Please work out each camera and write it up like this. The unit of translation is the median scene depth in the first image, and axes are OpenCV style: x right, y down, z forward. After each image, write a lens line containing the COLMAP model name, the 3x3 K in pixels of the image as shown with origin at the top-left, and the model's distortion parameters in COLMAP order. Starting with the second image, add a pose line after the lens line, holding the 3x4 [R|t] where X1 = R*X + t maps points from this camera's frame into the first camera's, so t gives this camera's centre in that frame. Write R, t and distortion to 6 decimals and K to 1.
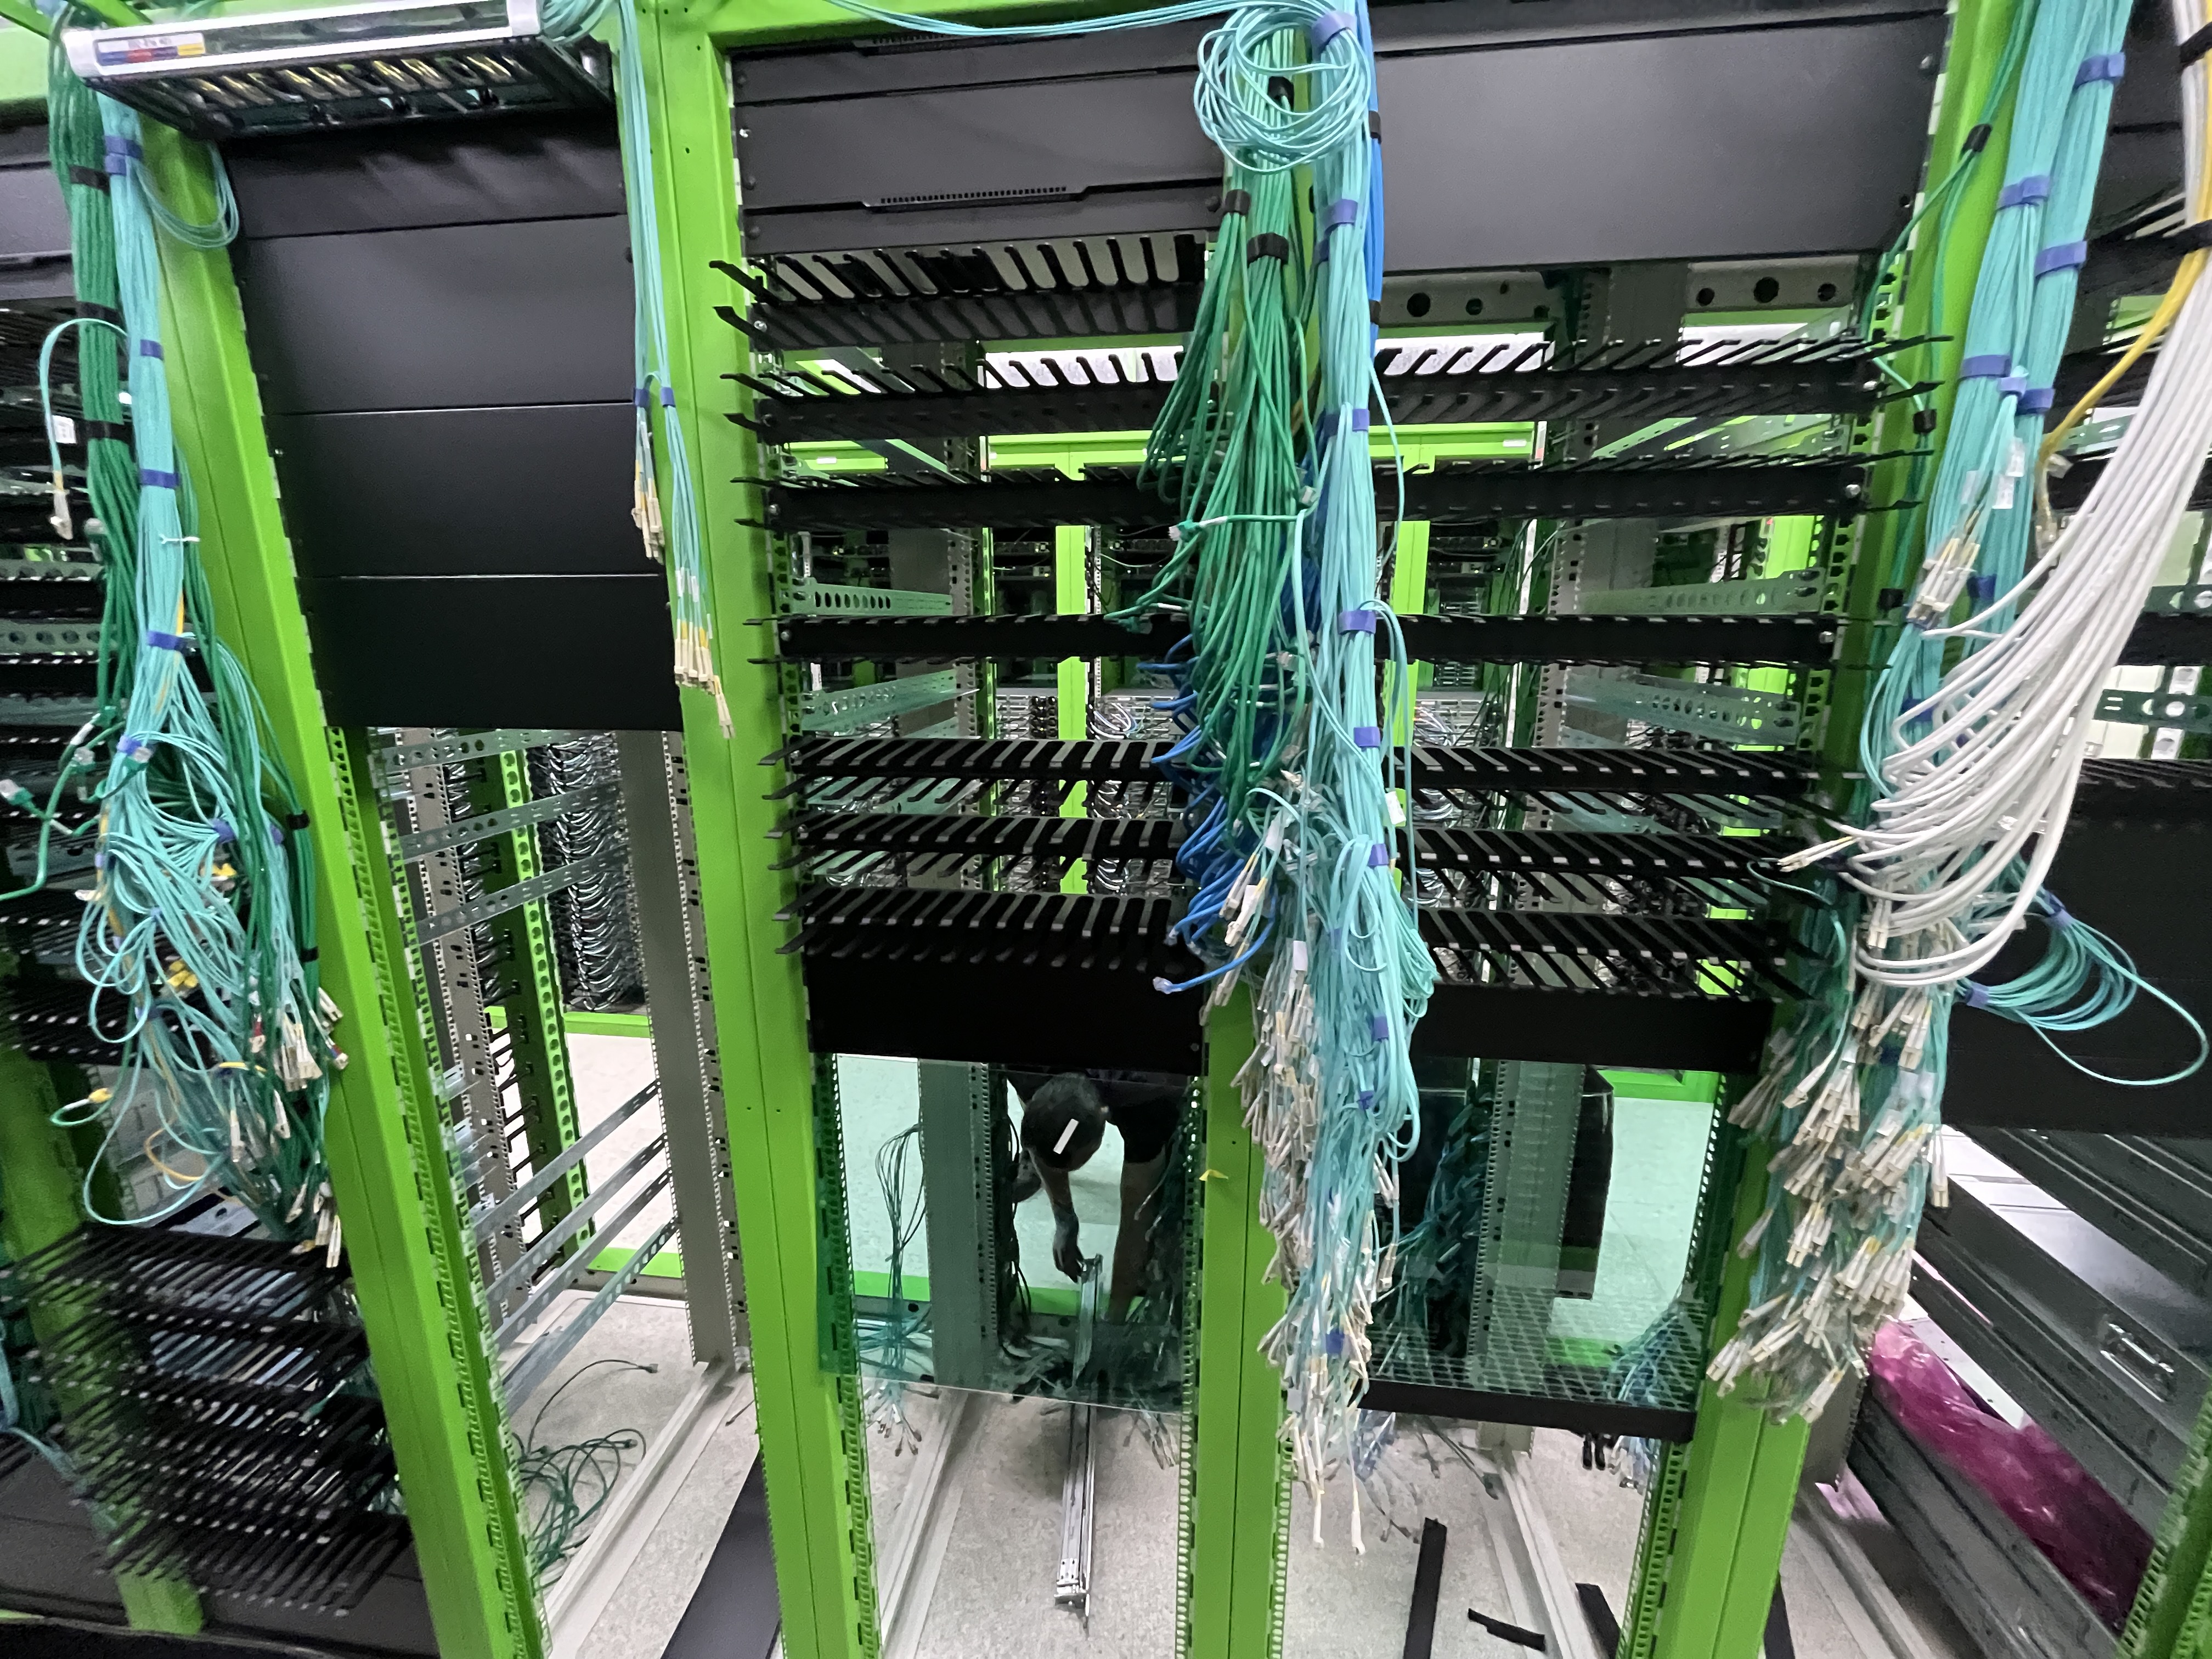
lens RADIAL K [[890.7, 0, 1101.5], [0, 890.7, 832.5], [0, 0, 1]] dist [-0.004211, 0.000116]
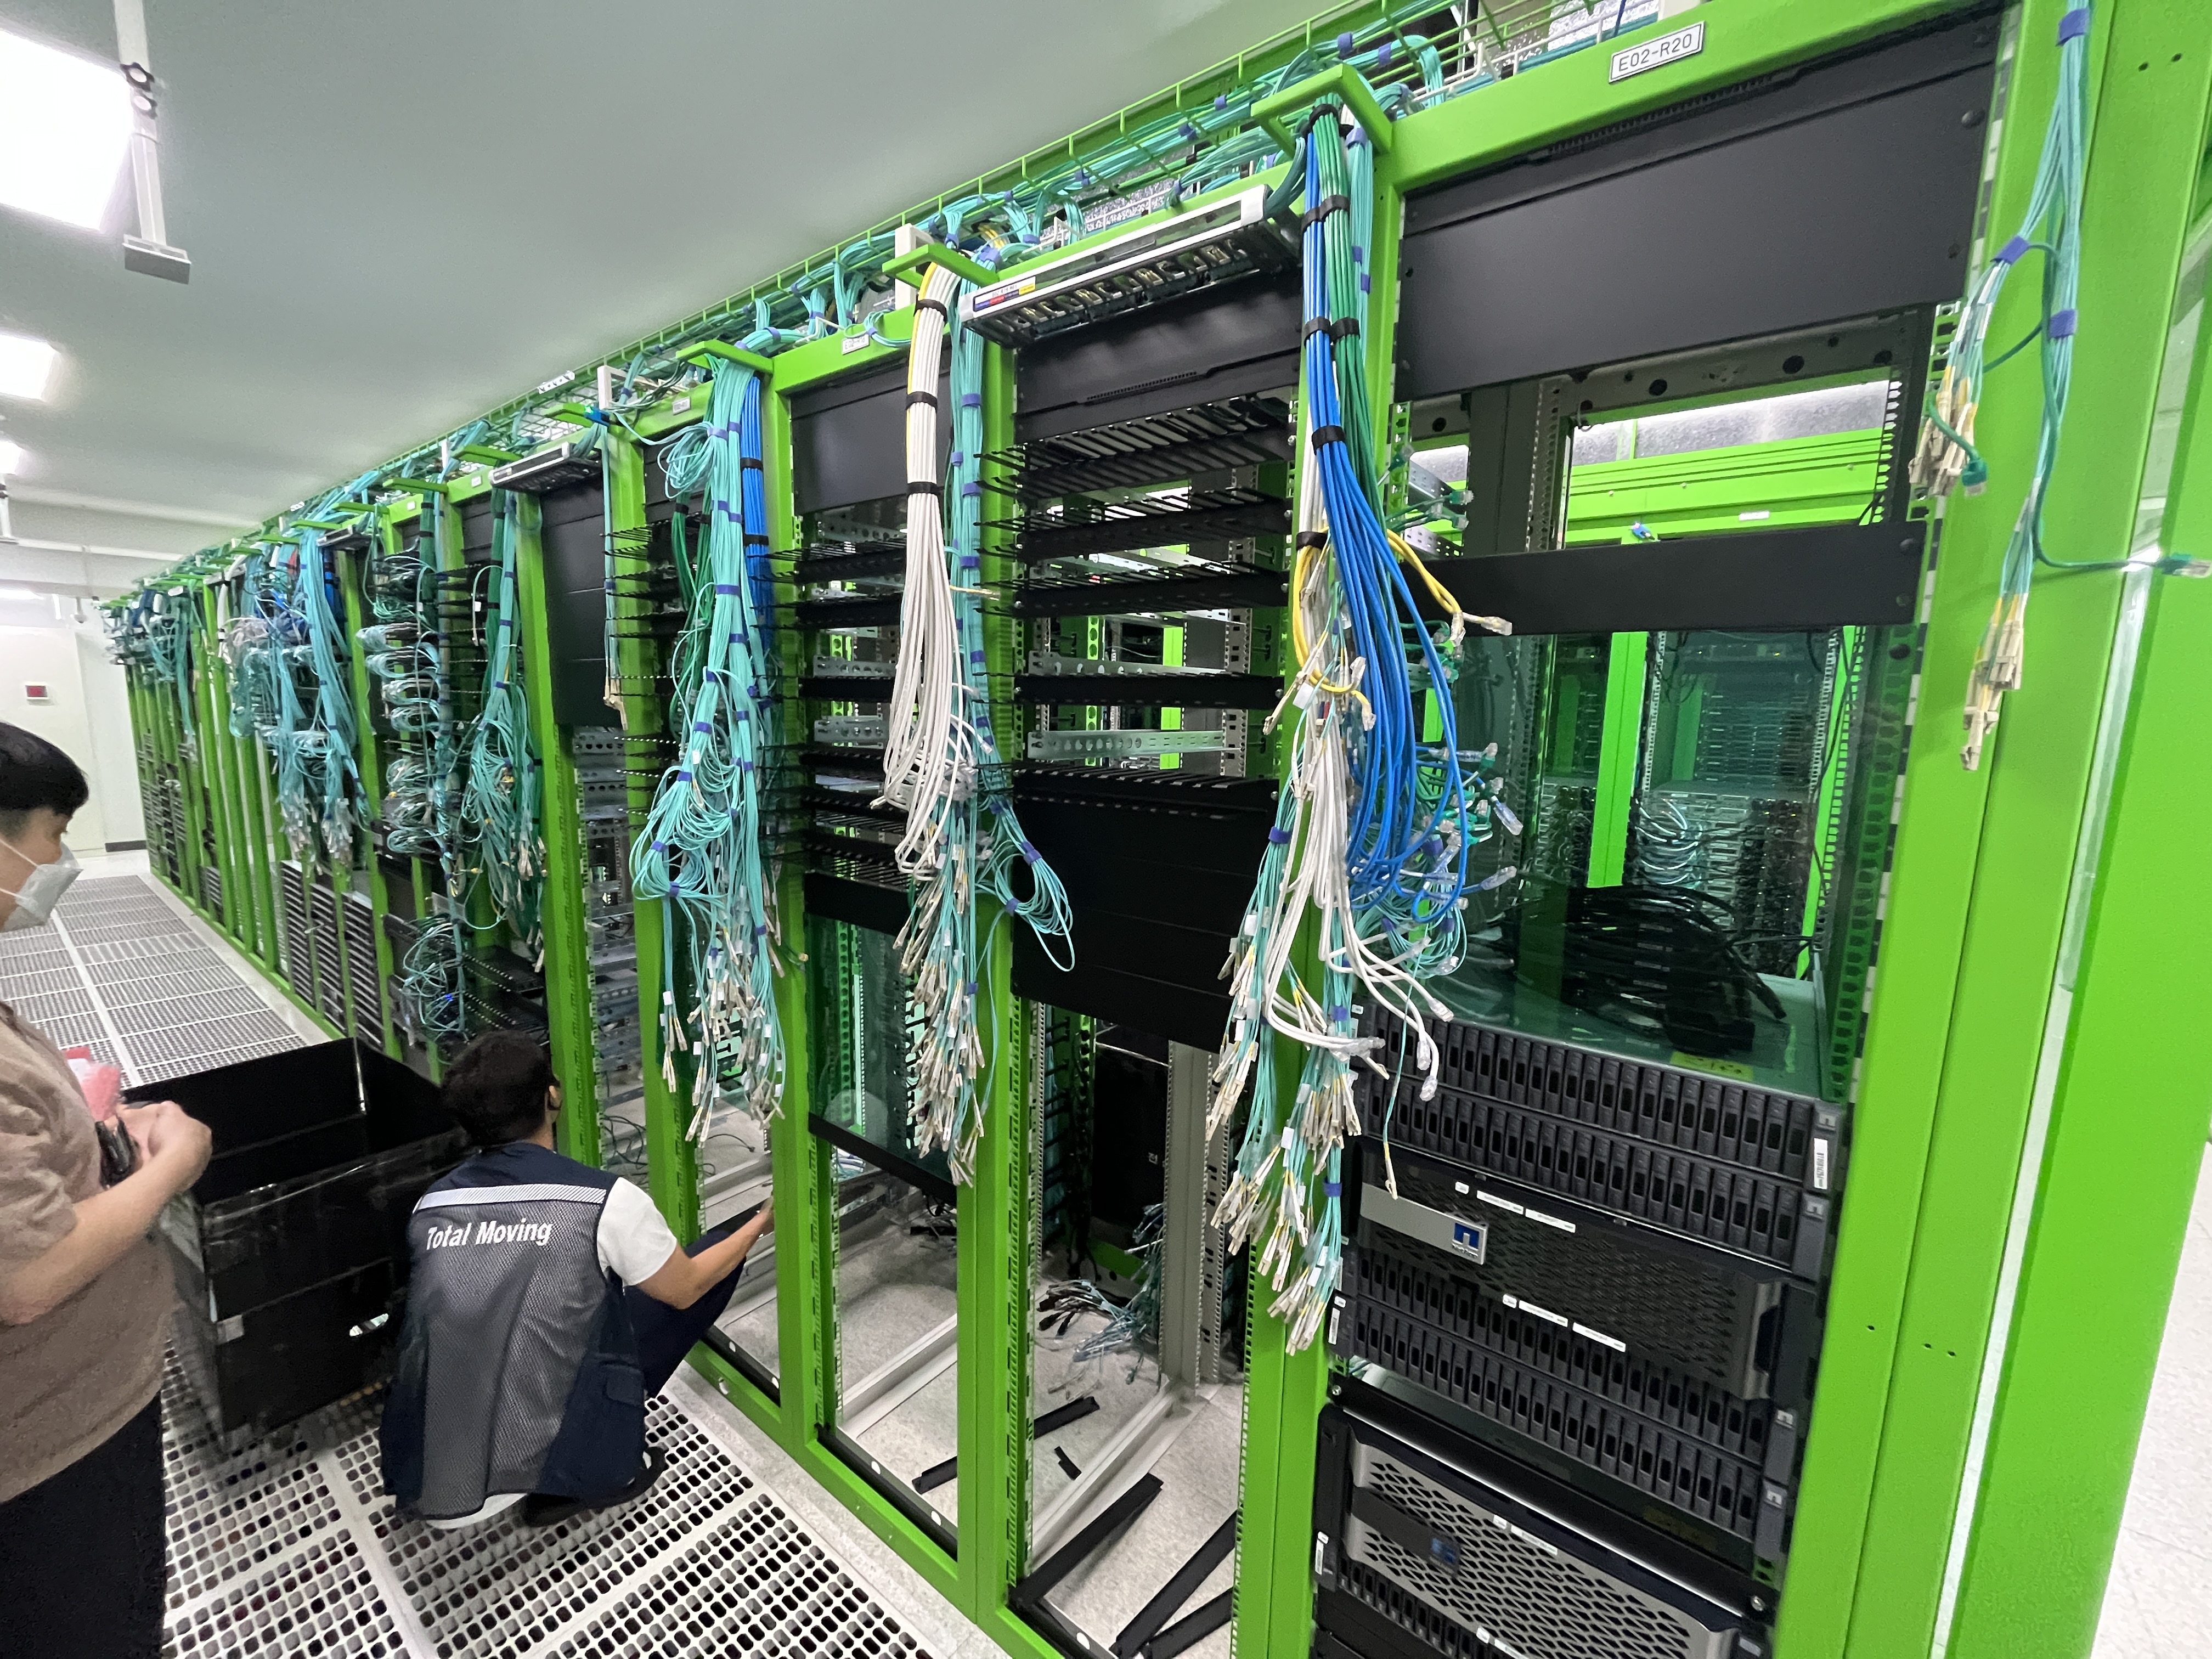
lens RADIAL K [[890.7, 0, 1101.5], [0, 890.7, 832.5], [0, 0, 1]] dist [-0.004211, 0.000116]
pose [[0.863301, 0.093215, -0.496006, 1.576750], [-0.139829, 0.988499, -0.057603, 0.098864], [0.484932, 0.119085, 0.866406, -0.290028]]
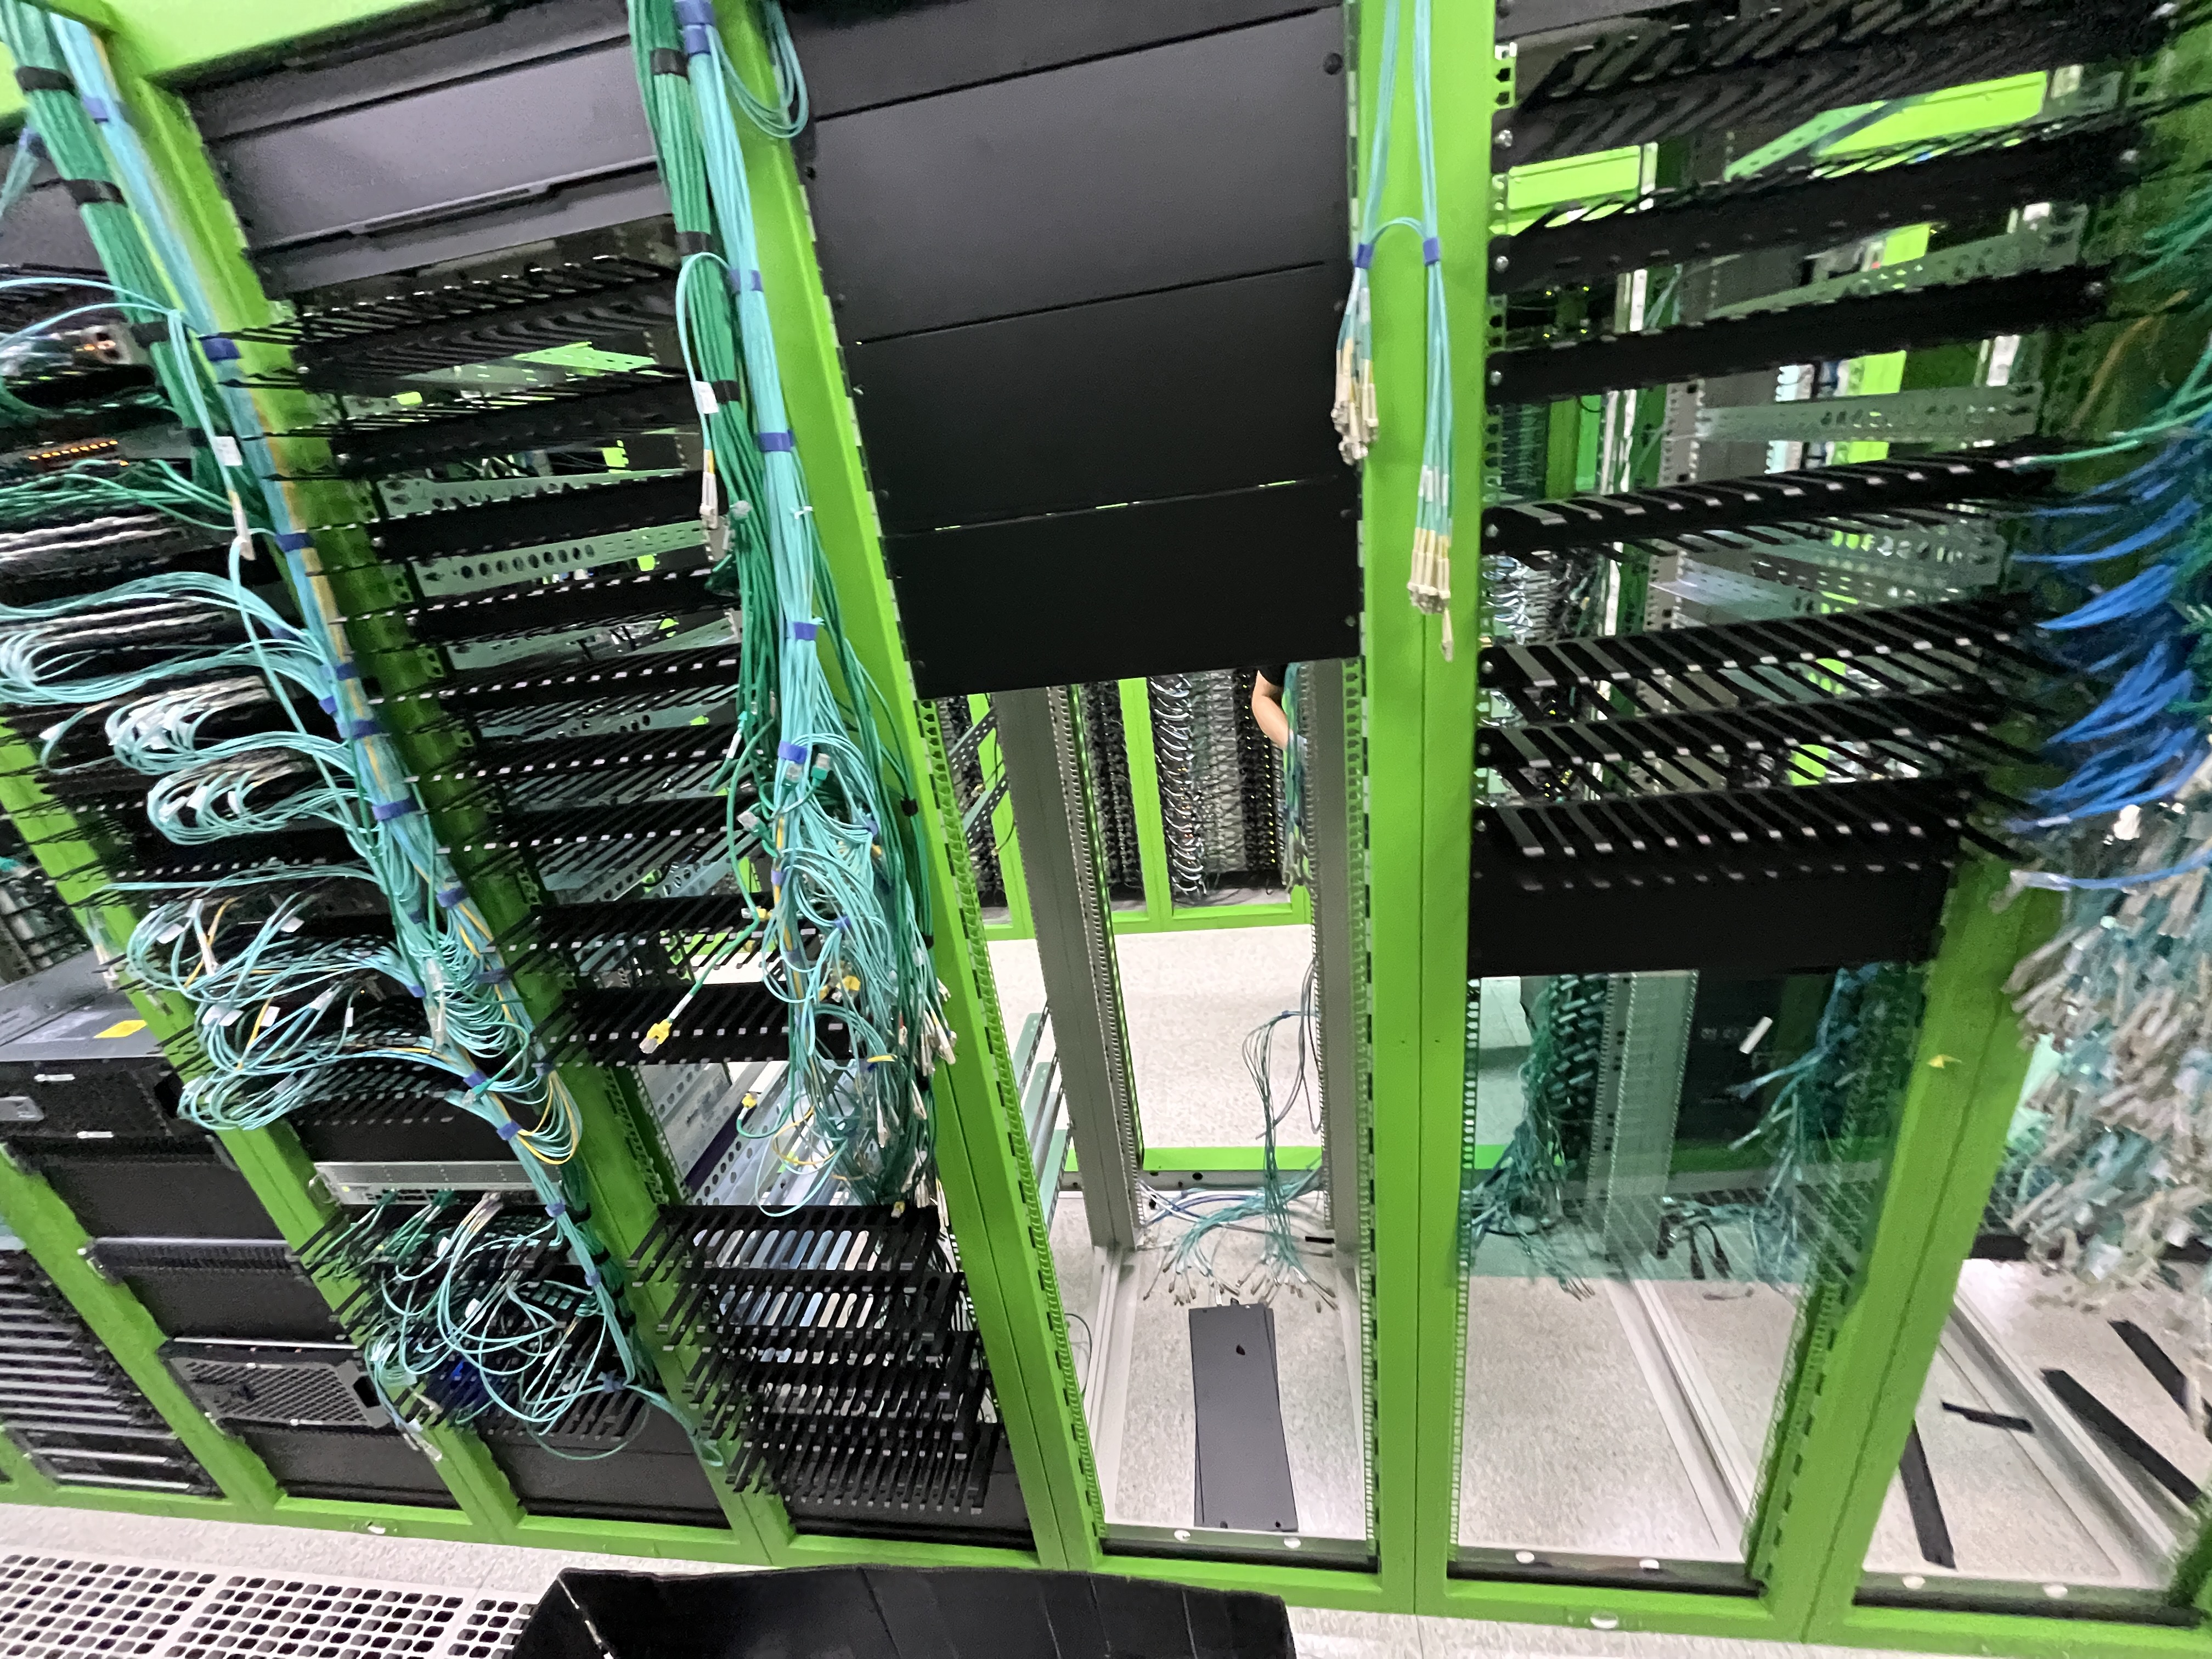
lens RADIAL K [[875.2, 0, 1103.9], [0, 875.2, 830.1], [0, 0, 1]] dist [-0.001657, 0.000057]
pose [[0.991772, -0.117415, -0.051001, -0.666272], [0.123953, 0.980357, 0.153413, -0.104944], [0.031986, -0.158473, 0.986845, 0.094825]]
